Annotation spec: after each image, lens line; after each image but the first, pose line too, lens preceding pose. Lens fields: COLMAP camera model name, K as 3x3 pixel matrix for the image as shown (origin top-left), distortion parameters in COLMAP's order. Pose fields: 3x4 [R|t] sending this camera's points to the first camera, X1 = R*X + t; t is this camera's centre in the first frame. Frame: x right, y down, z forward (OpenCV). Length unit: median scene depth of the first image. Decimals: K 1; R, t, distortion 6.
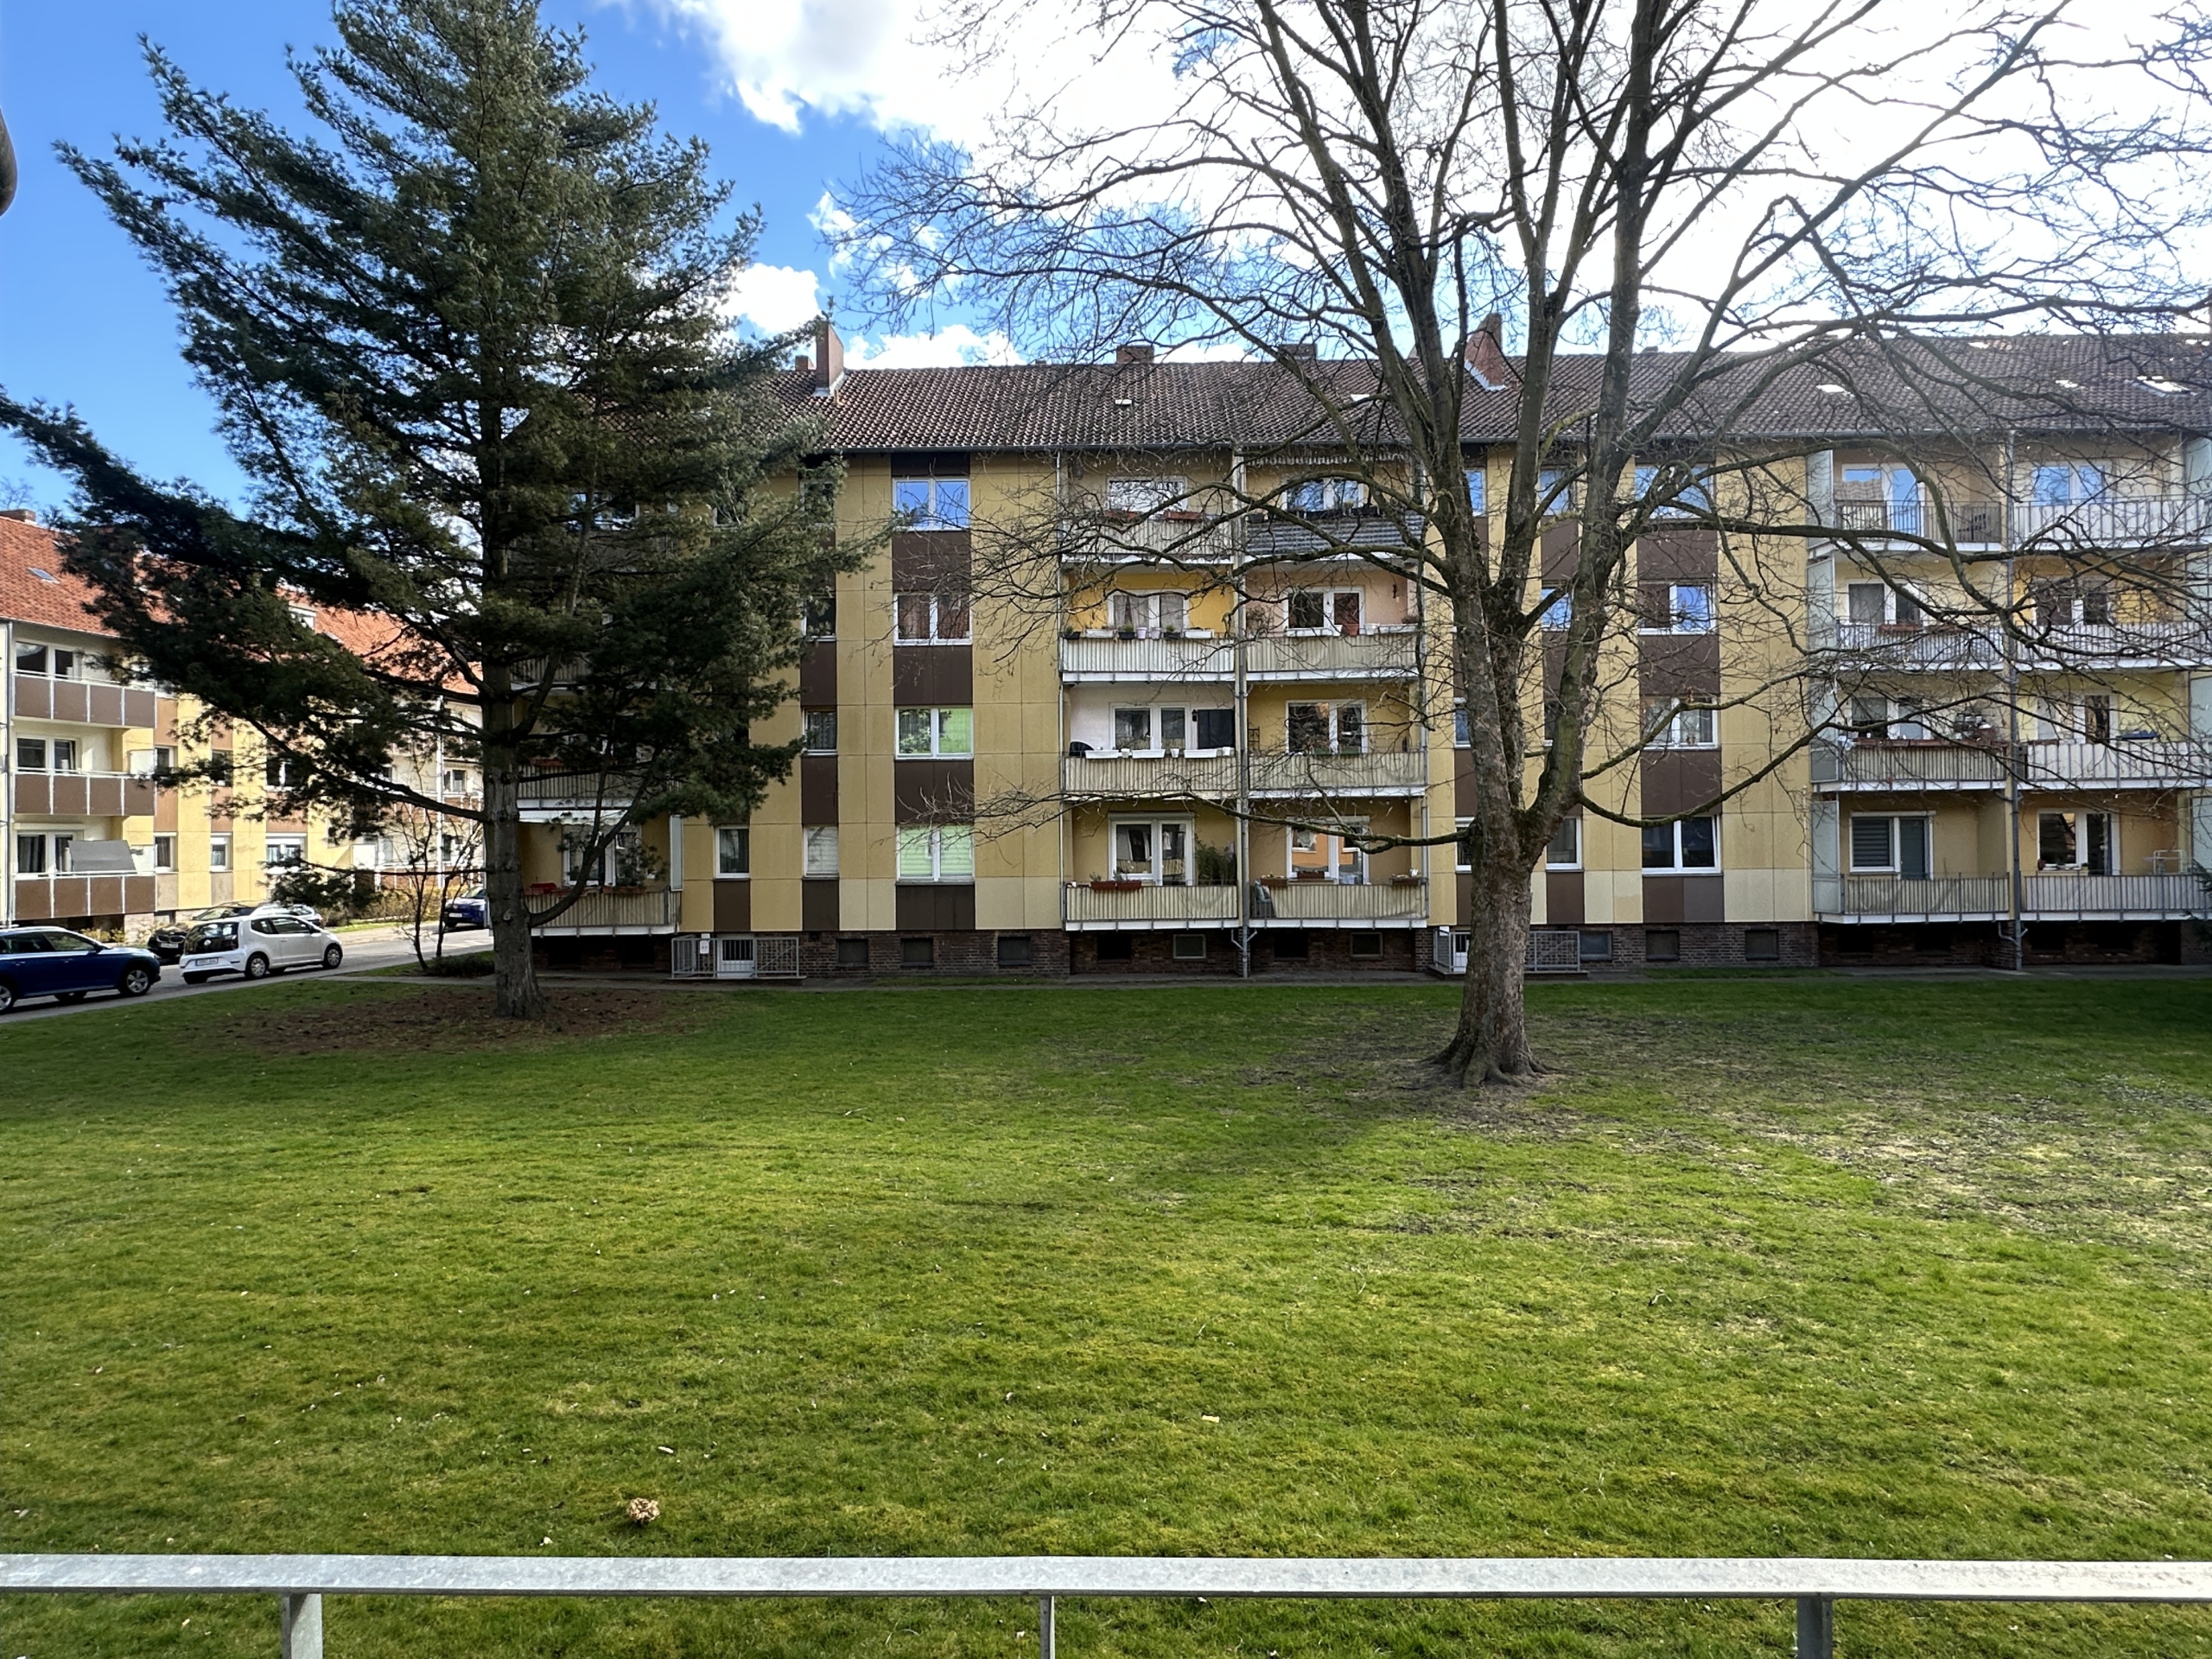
lens RADIAL K [[1205.7, 0, 1114.7], [0, 1205.7, 827.7], [0, 0, 1]] dist [-0.007169, 0.002692]
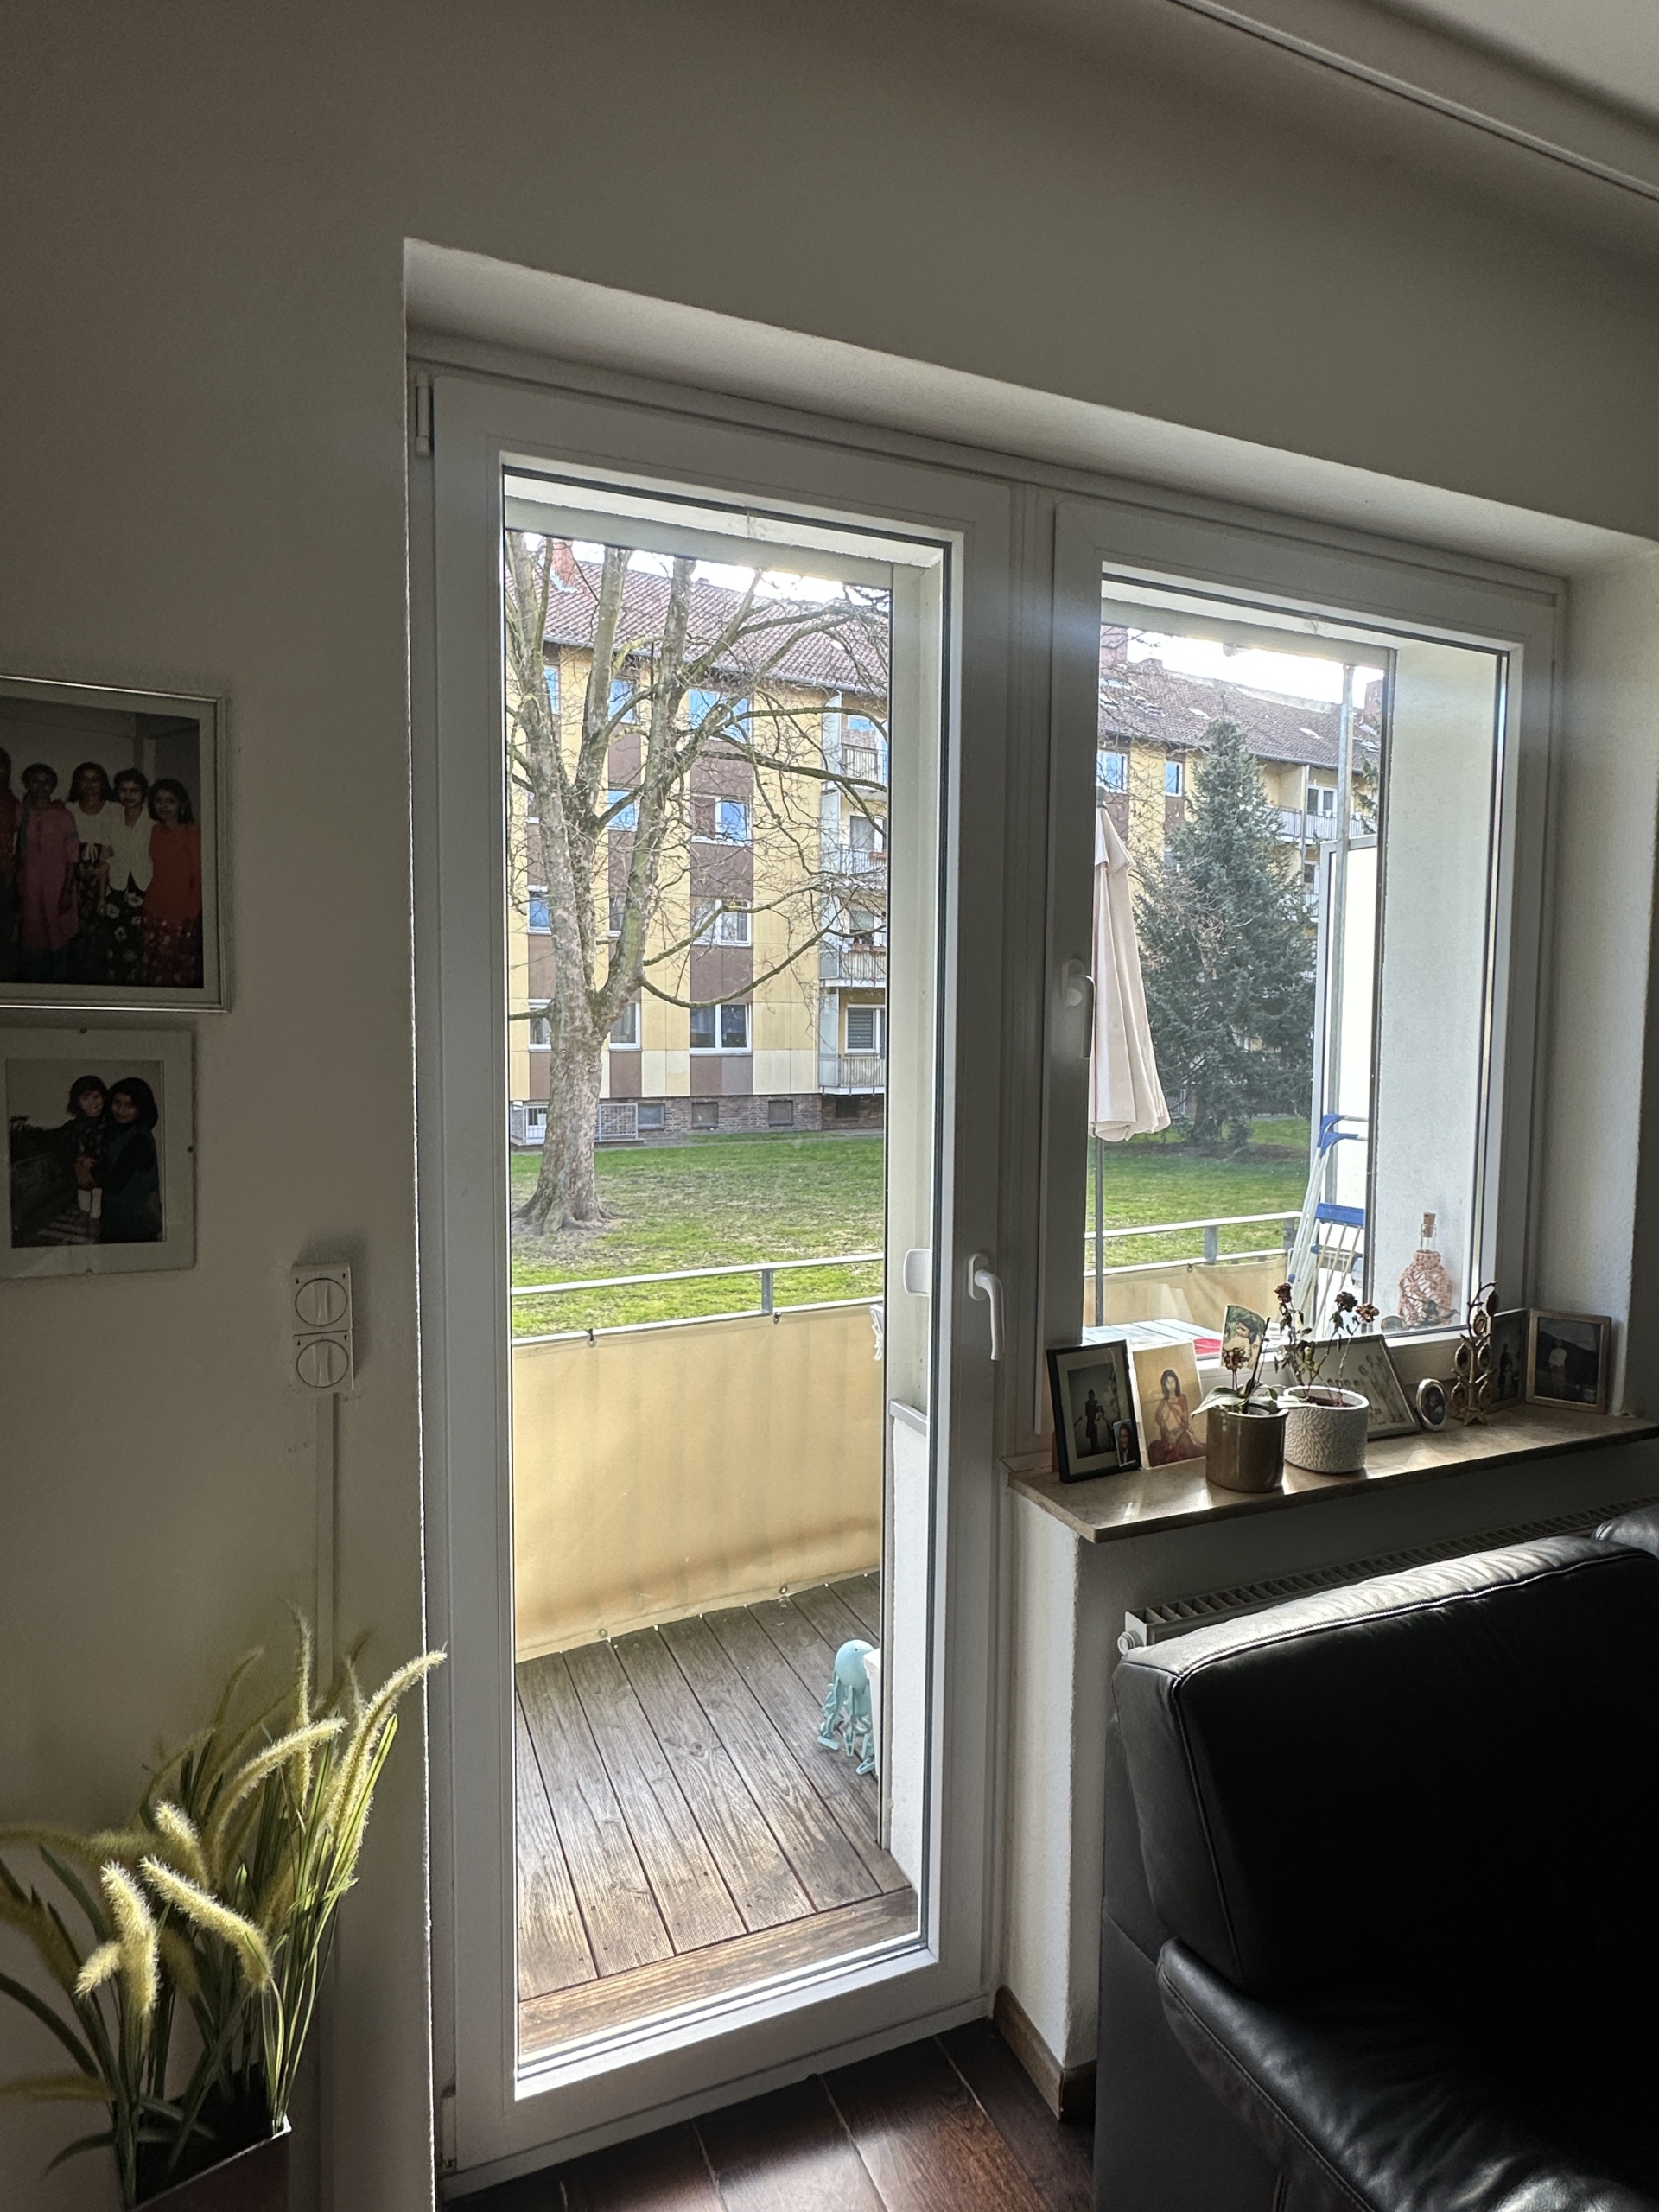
lens RADIAL K [[1205.7, 0, 827.1], [0, 1205.7, 1107.5], [0, 0, 1]] dist [-0.007169, 0.002692]
pose [[0.863584, -0.016479, 0.503936, -0.044808], [-0.022492, 0.997212, 0.071154, 0.008883], [-0.503703, -0.072782, 0.860805, -0.093152]]
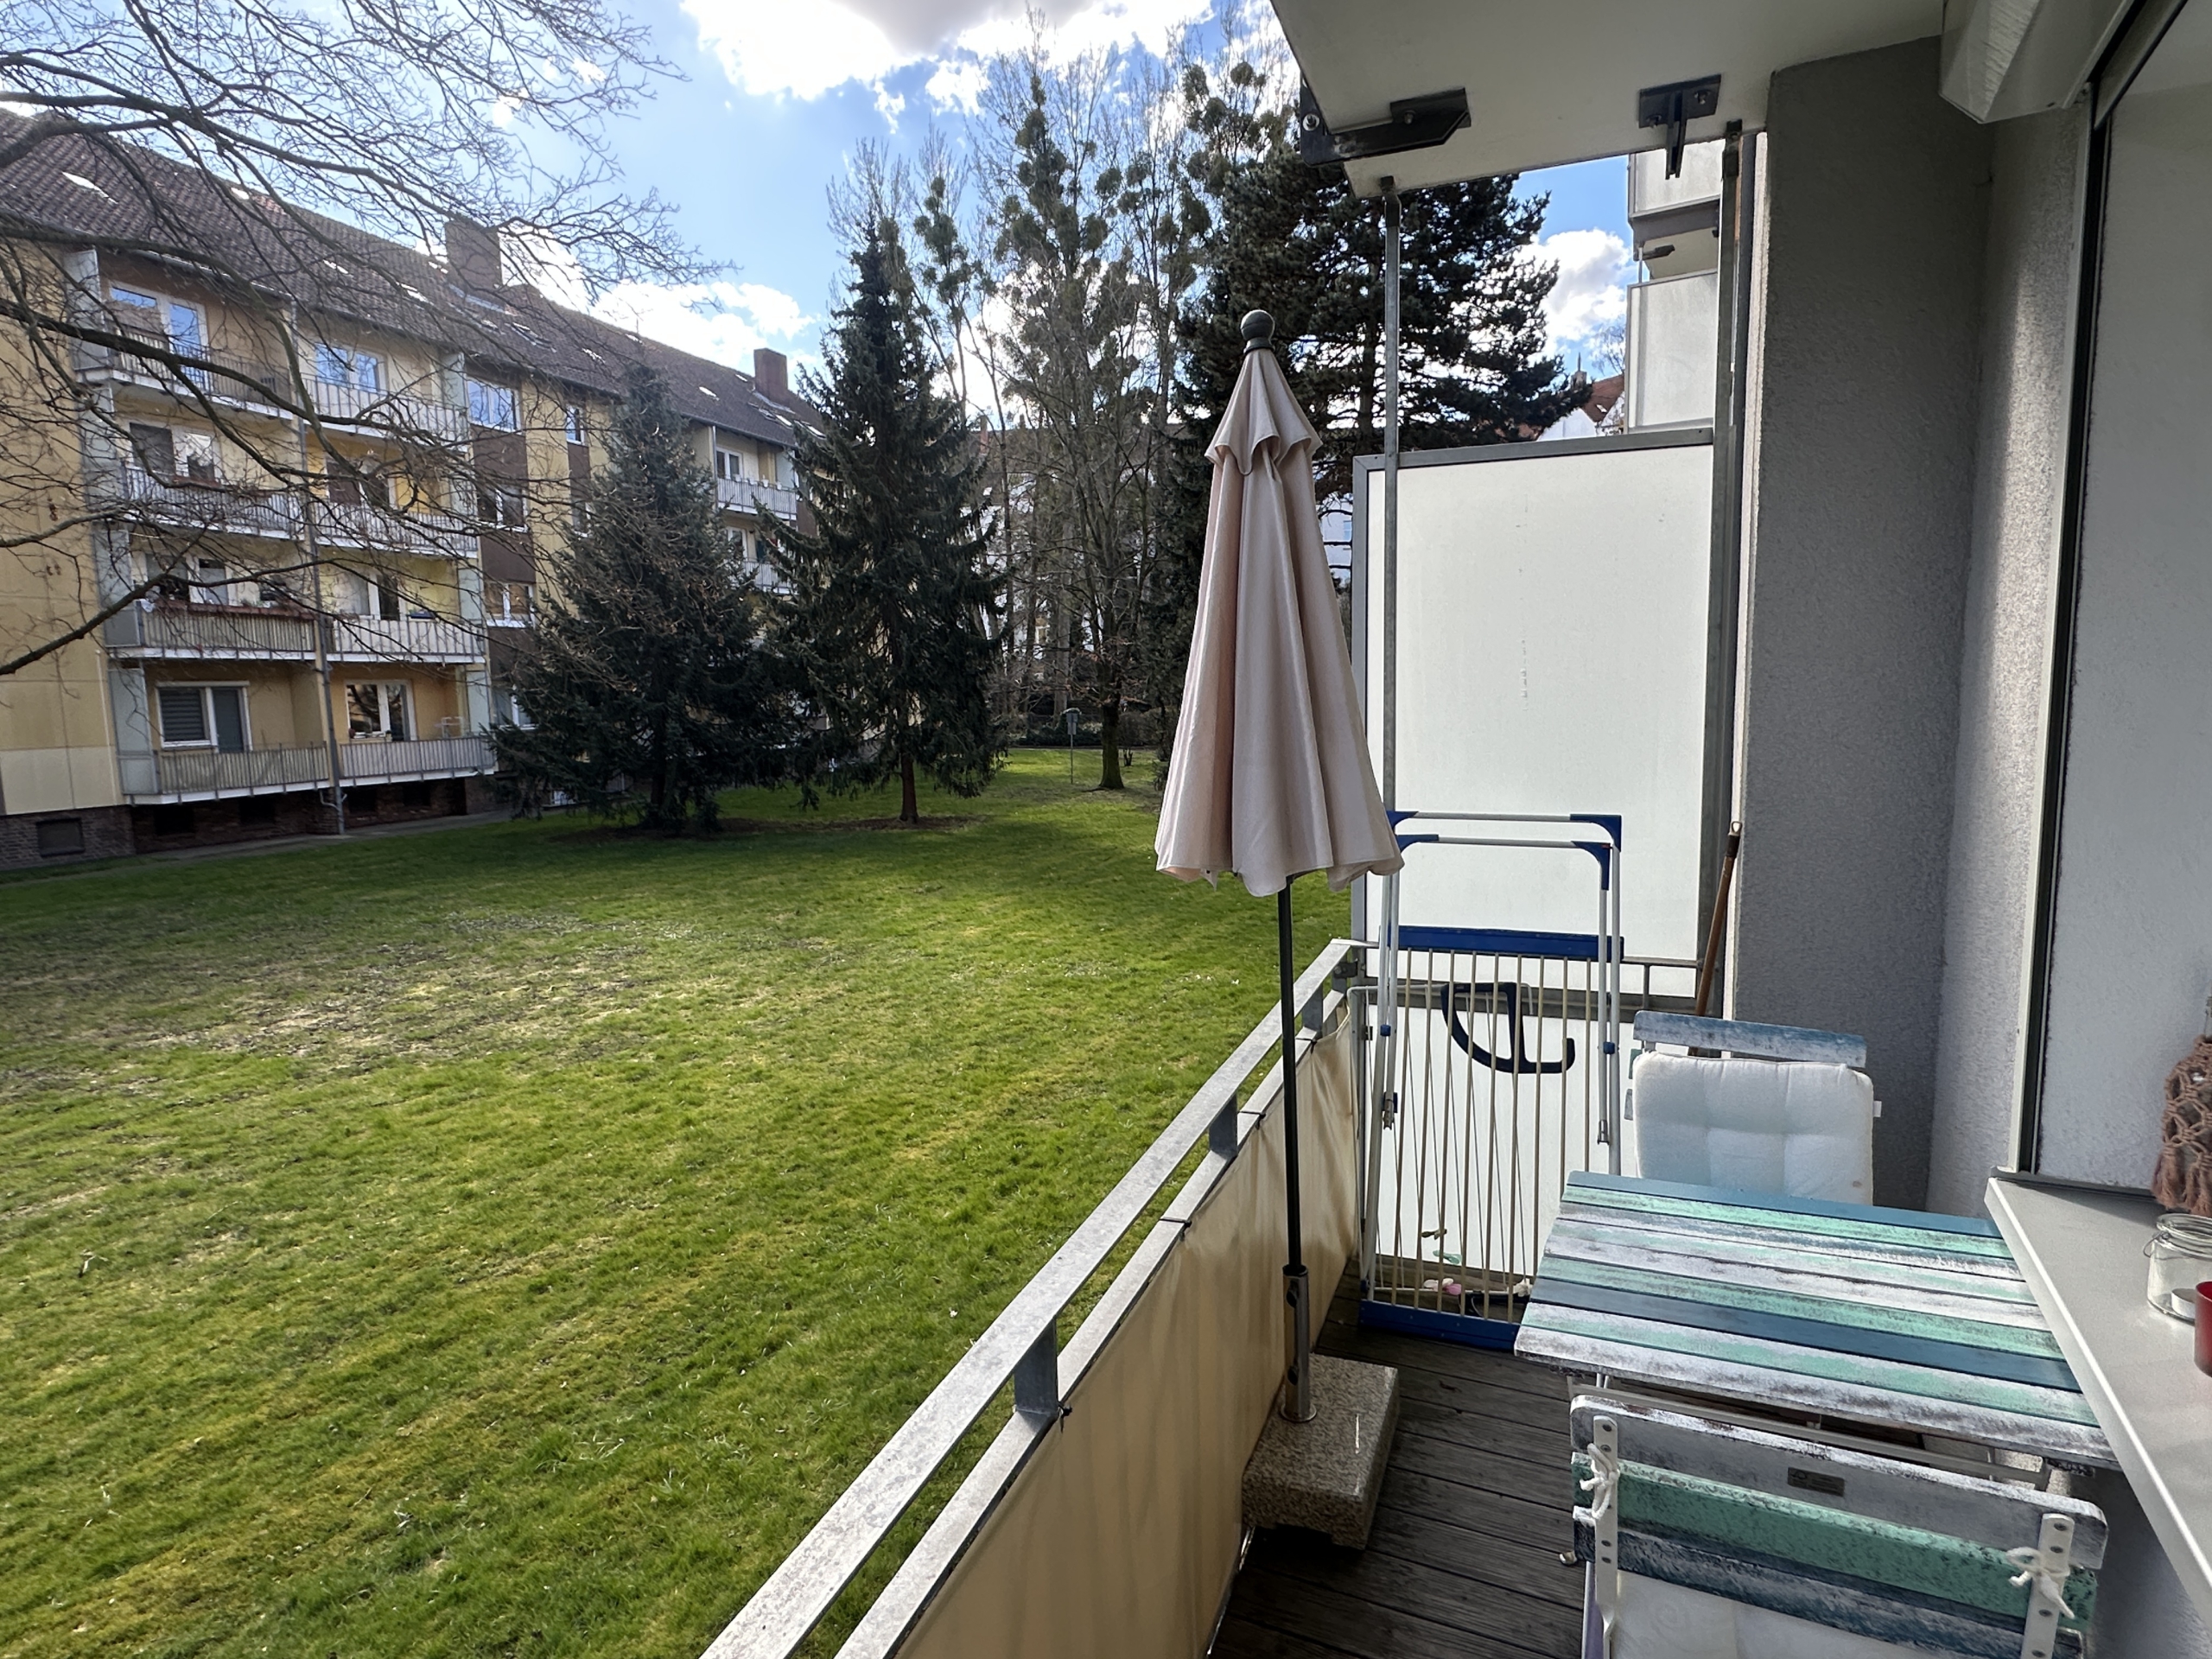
lens RADIAL K [[1205.7, 0, 1095.0], [0, 1205.7, 834.0], [0, 0, 1]] dist [-0.007169, 0.002692]
pose [[0.330678, -0.108303, 0.937509, -0.027264], [0.006778, 0.993640, 0.112397, 0.007194], [-0.943719, -0.030813, 0.329309, 0.048102]]
